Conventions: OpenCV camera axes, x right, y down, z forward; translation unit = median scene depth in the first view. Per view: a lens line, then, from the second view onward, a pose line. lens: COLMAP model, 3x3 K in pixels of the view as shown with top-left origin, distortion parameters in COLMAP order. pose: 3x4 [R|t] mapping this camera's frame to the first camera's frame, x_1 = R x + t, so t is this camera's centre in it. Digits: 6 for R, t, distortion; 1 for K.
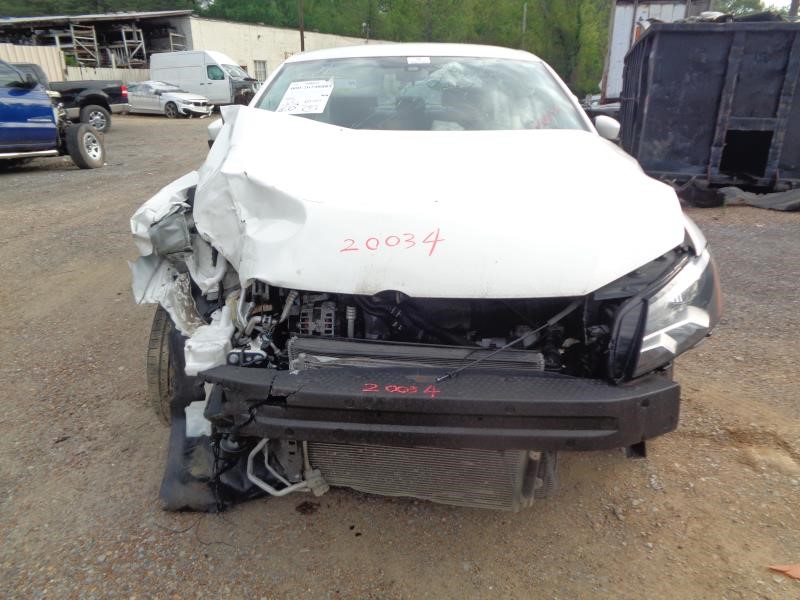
lens RADIAL K [[609.0, 0, 400.0], [0, 609.0, 300.0], [0, 0, 1]] dist [0.003714, 0.006530]
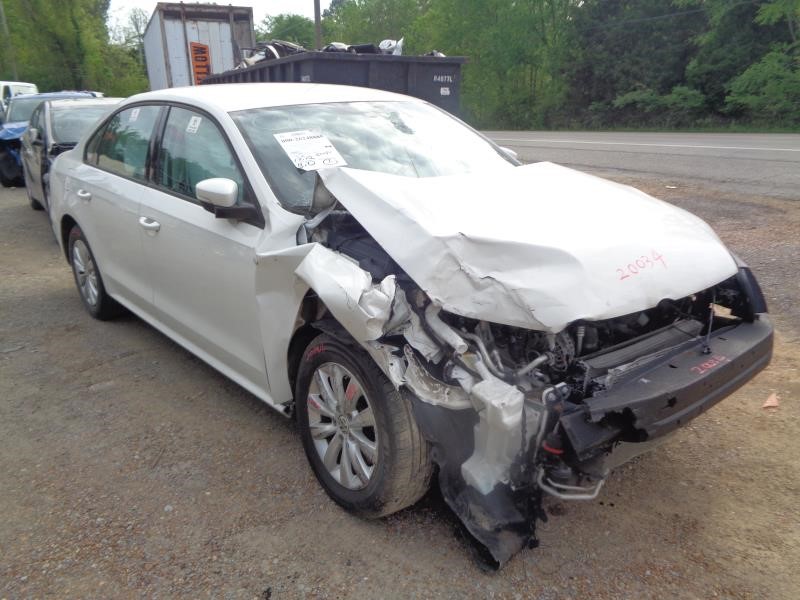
lens RADIAL K [[609.0, 0, 400.0], [0, 609.0, 300.0], [0, 0, 1]] dist [0.003714, 0.006530]
pose [[0.723909, -0.233732, 0.649095, -0.973012], [0.239567, 0.967478, 0.081199, -0.195568], [-0.646965, 0.096721, 0.756361, 0.269466]]
